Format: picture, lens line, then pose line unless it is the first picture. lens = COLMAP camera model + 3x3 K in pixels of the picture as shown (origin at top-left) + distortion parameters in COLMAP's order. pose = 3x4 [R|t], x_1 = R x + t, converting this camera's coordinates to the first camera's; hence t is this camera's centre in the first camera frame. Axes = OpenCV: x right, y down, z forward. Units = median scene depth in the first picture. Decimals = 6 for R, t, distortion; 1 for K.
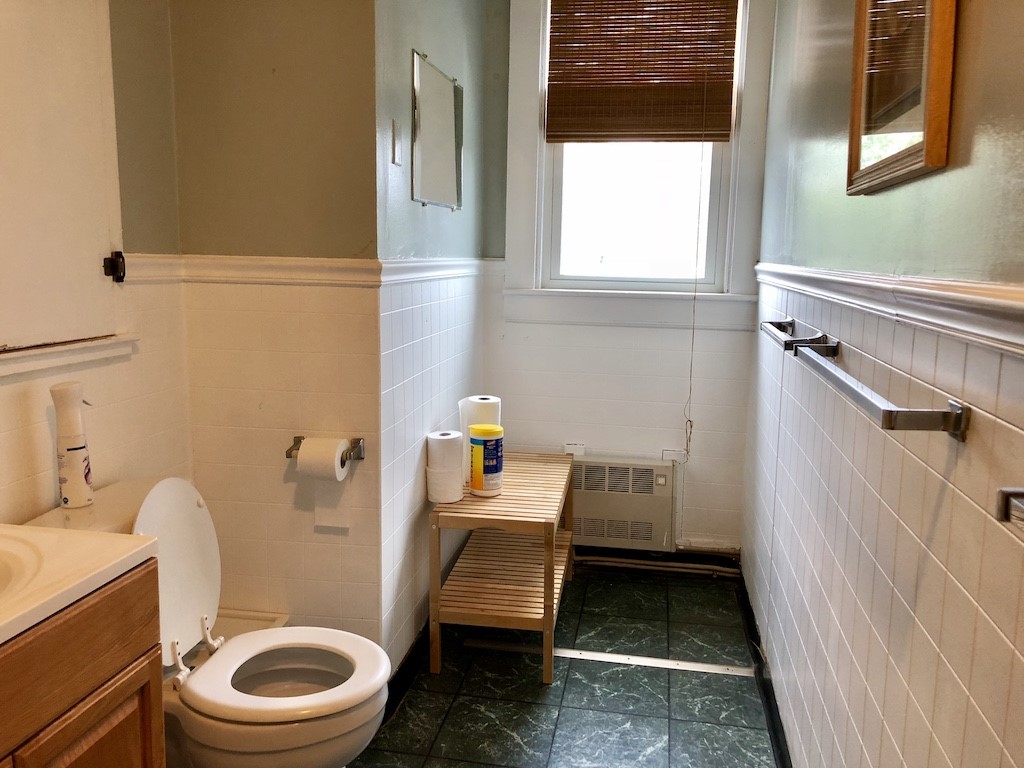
lens RADIAL K [[853.5, 0, 509.6], [0, 853.5, 381.1], [0, 0, 1]] dist [0.094202, -0.155442]
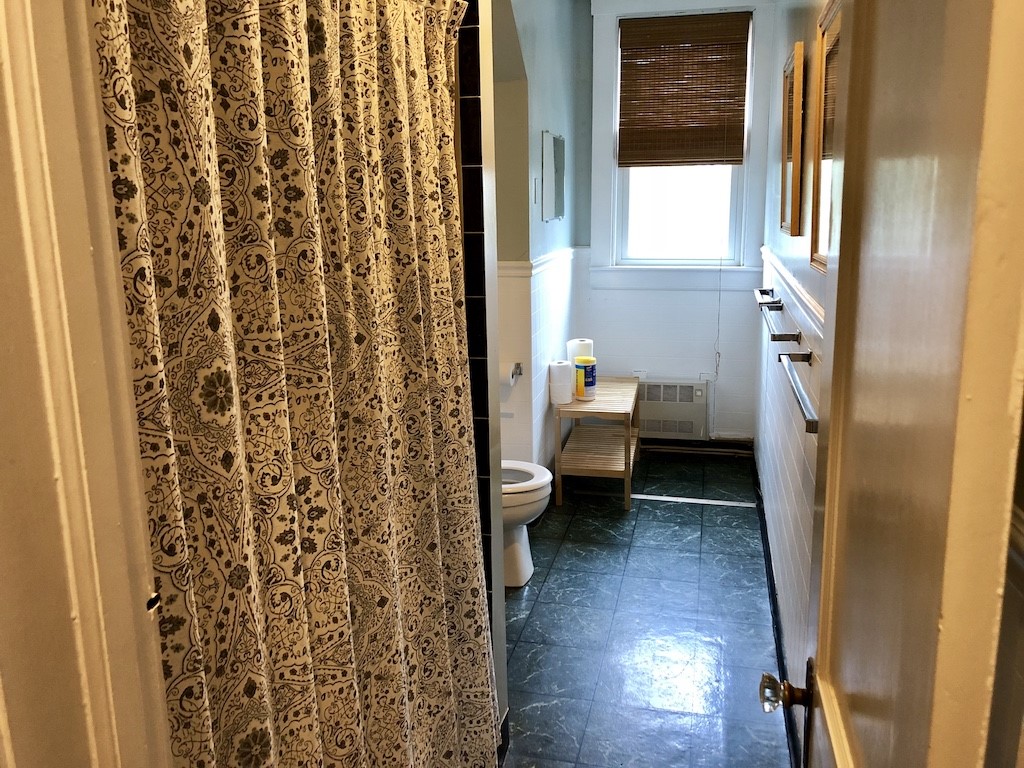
lens RADIAL K [[853.5, 0, 509.6], [0, 853.5, 381.1], [0, 0, 1]] dist [0.094202, -0.155442]
pose [[0.998017, -0.019627, -0.059813, -0.068859], [0.022802, 0.998341, 0.052878, 0.009114], [0.058676, -0.054137, 0.996808, -0.558124]]
